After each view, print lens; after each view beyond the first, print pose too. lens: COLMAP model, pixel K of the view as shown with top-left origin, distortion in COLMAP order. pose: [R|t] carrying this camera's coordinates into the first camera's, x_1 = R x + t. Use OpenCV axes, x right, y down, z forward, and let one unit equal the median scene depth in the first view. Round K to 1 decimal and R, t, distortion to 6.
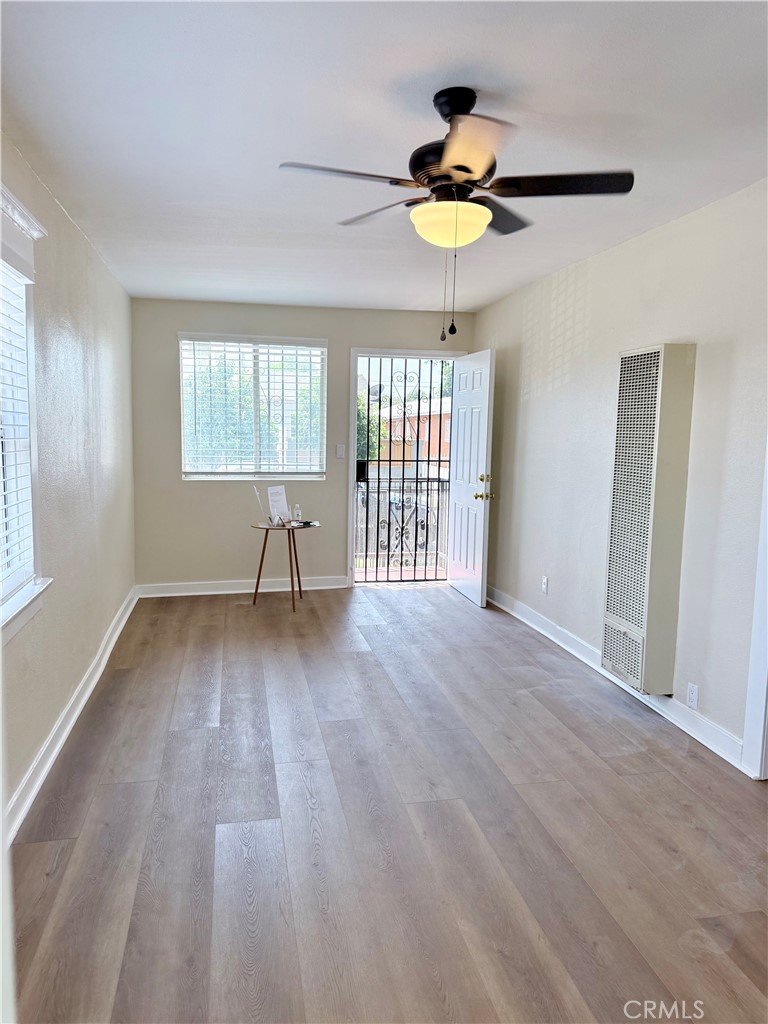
lens RADIAL K [[718.1, 0, 383.0], [0, 718.1, 512.1], [0, 0, 1]] dist [0.000418, -0.000485]
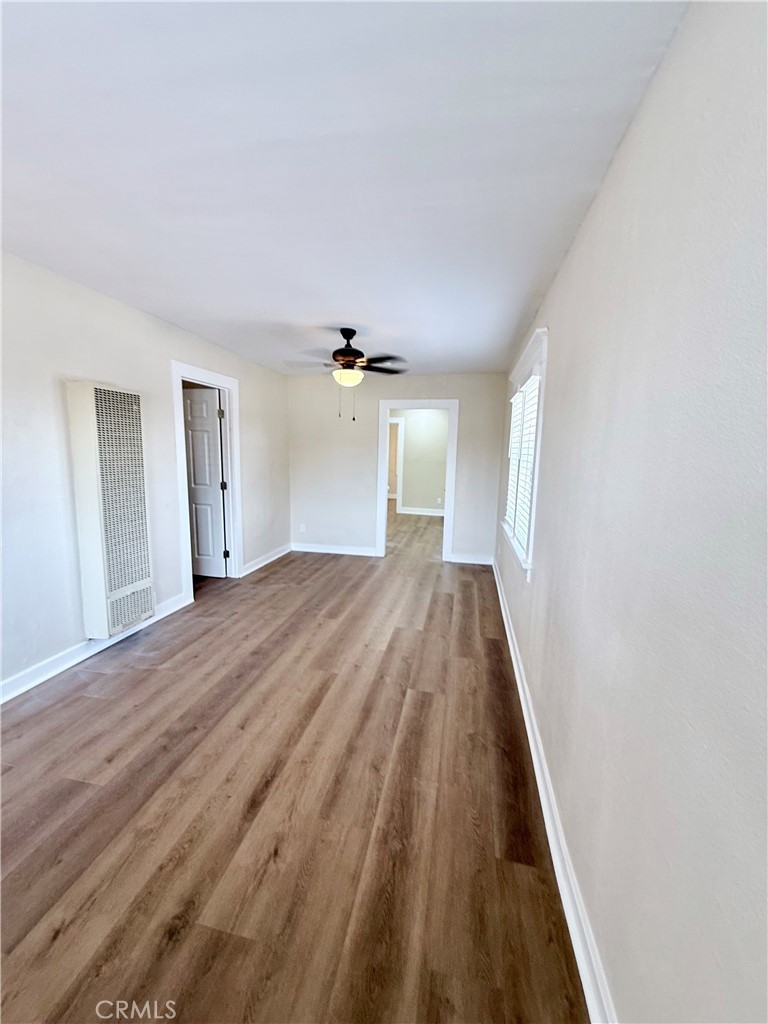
lens RADIAL K [[406.2, 0, 381.9], [0, 406.2, 510.9], [0, 0, 1]] dist [0.000346, -0.000587]
pose [[-0.914770, -0.100359, 0.391311, -0.474277], [0.006776, 0.964702, 0.263255, -0.224982], [-0.403919, 0.243469, -0.881800, 1.708838]]
